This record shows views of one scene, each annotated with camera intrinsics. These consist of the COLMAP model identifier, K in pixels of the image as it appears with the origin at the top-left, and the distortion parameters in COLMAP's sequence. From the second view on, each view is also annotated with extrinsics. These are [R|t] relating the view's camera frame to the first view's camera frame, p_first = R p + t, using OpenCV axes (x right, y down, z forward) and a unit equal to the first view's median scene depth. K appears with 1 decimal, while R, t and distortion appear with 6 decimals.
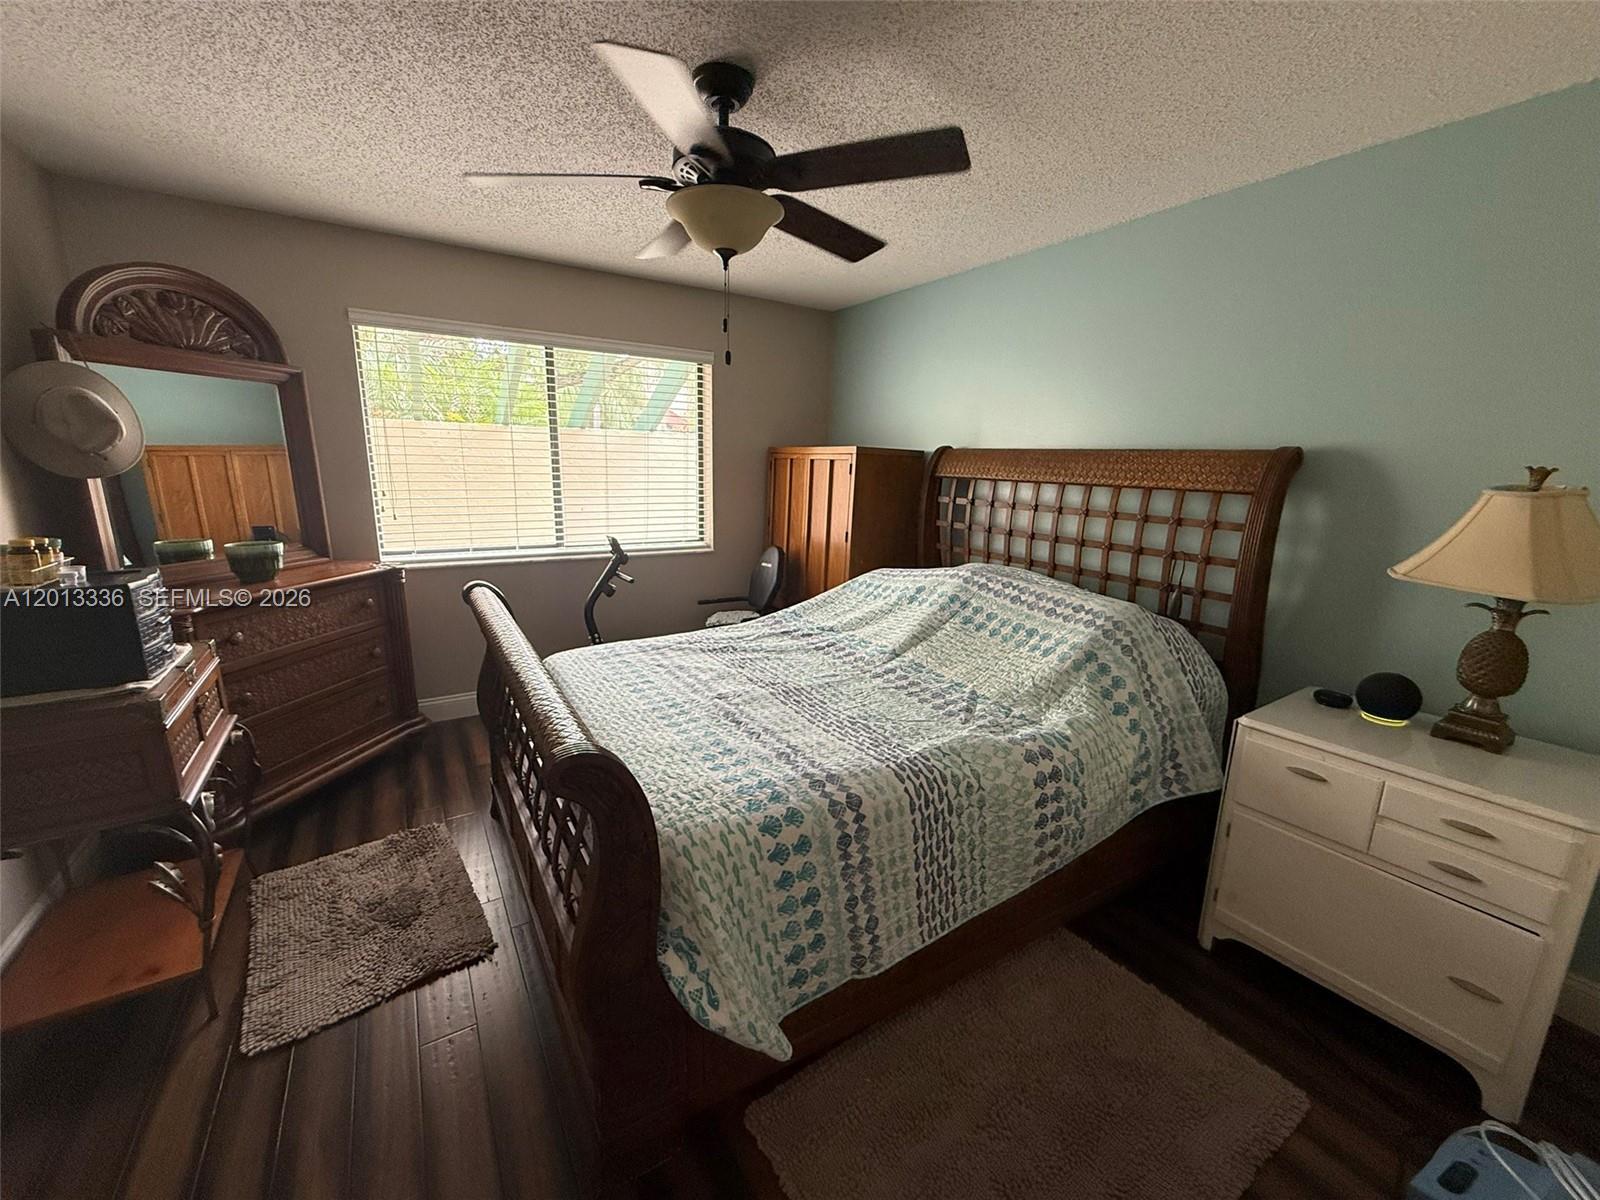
lens RADIAL K [[638.1, 0, 795.1], [0, 638.1, 603.2], [0, 0, 1]] dist [-0.000289, 0.000097]
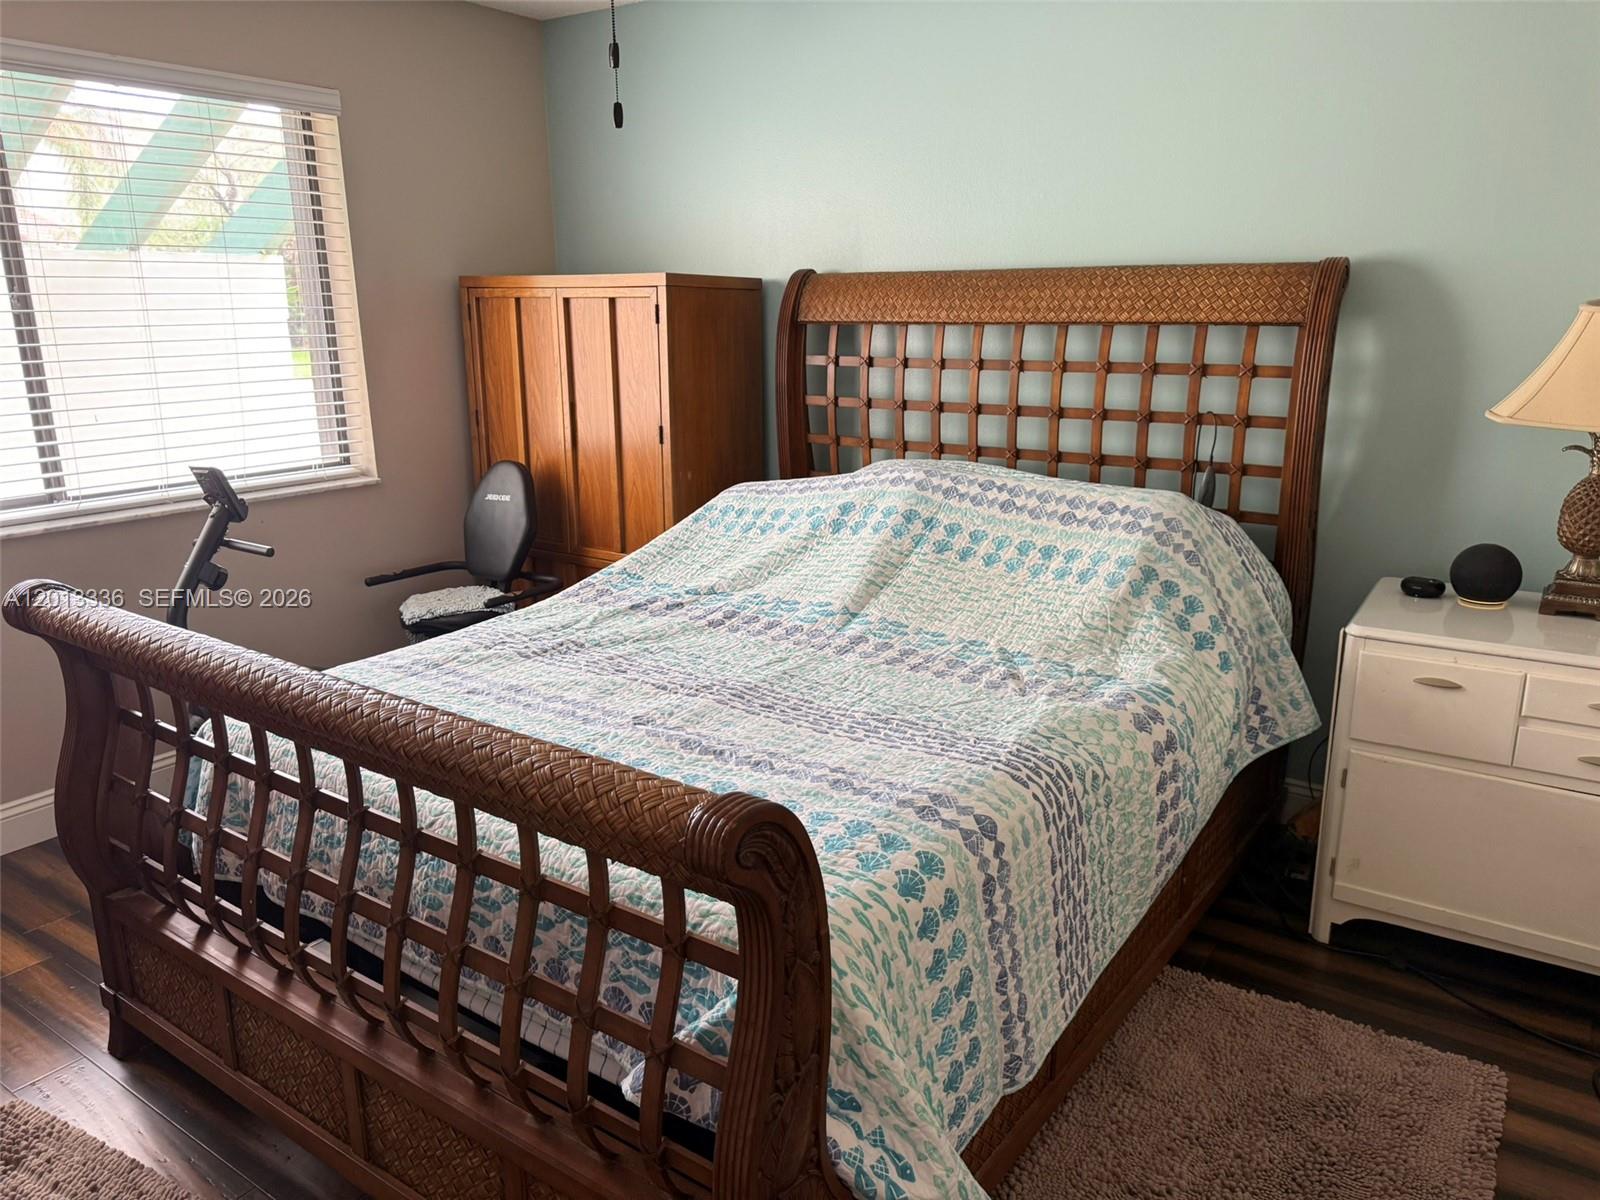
lens RADIAL K [[1125.5, 0, 806.6], [0, 1125.5, 611.8], [0, 0, 1]] dist [0.078500, -0.103994]
pose [[0.917747, -0.134767, 0.373602, -0.301687], [0.115467, 0.990575, 0.073682, -0.007329], [-0.380011, -0.024483, 0.924658, 0.006872]]
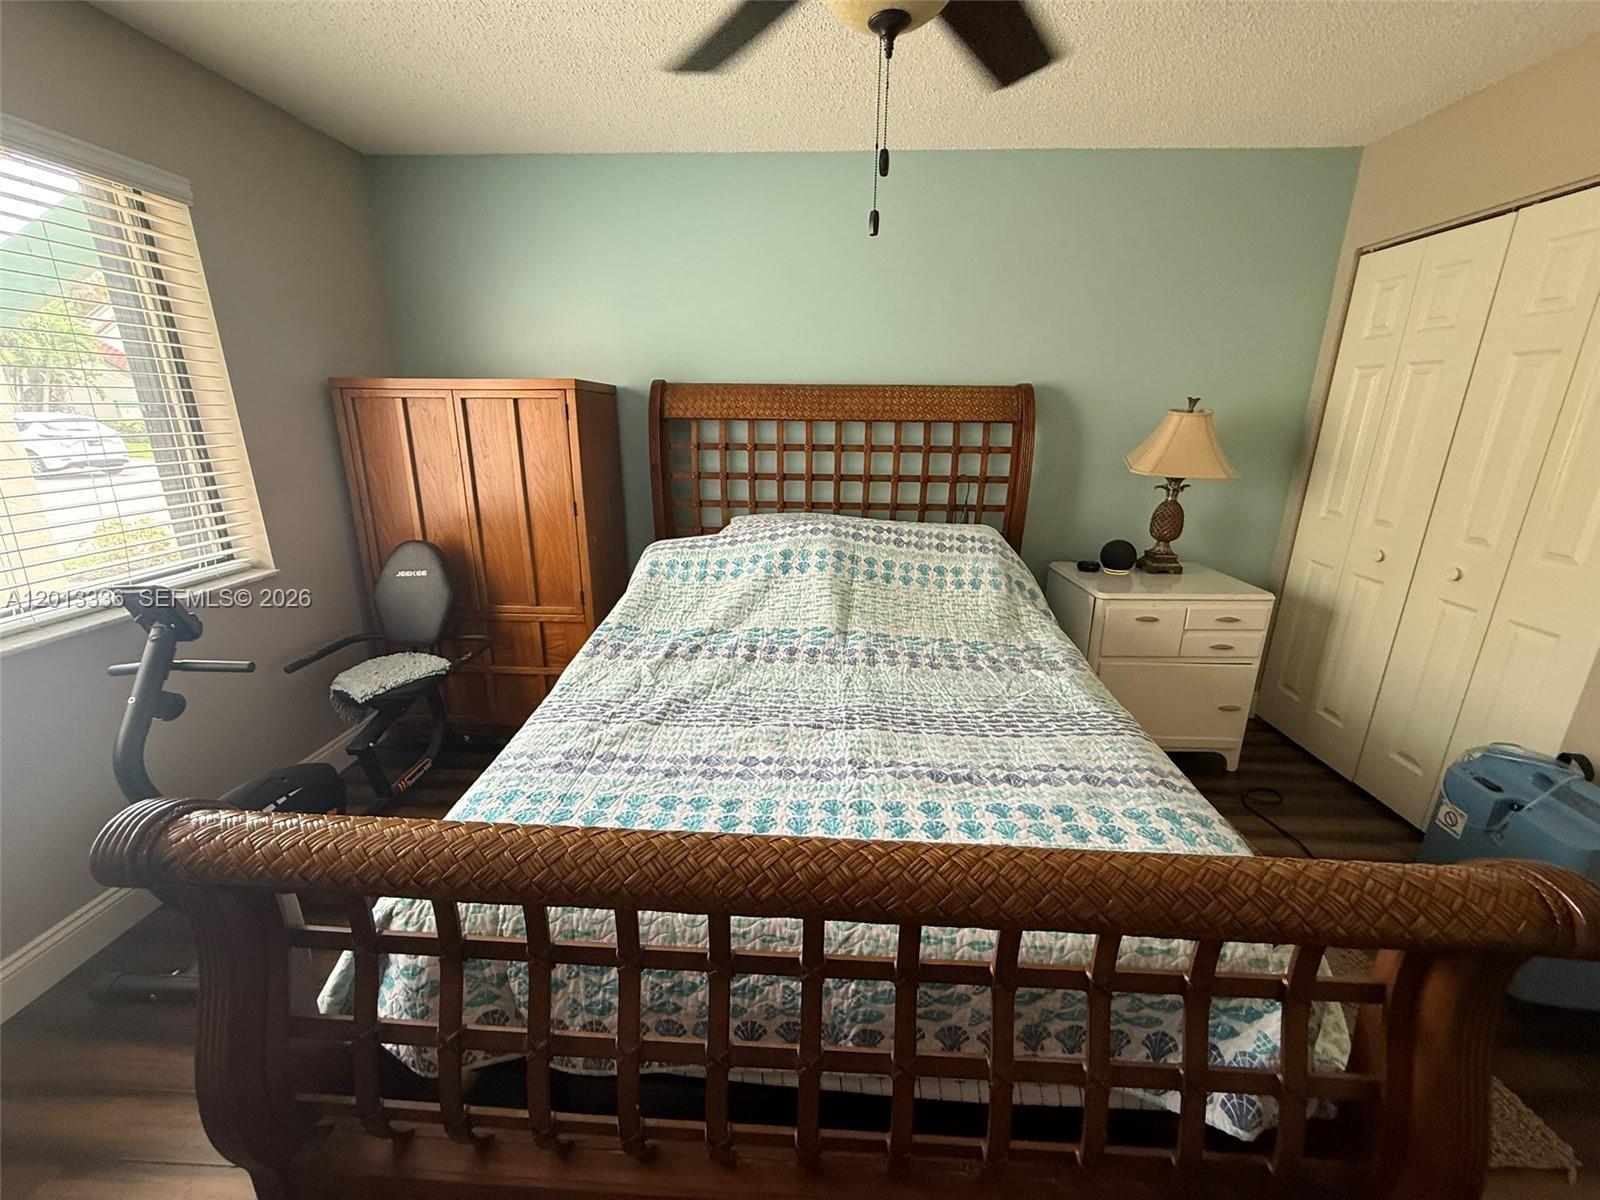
lens RADIAL K [[638.1, 0, 797.2], [0, 638.1, 603.2], [0, 0, 1]] dist [-0.000289, 0.000097]
pose [[0.569697, -0.260602, 0.779443, -0.547268], [0.188332, 0.964554, 0.184840, -0.130593], [-0.799985, 0.041491, 0.598584, 0.565342]]
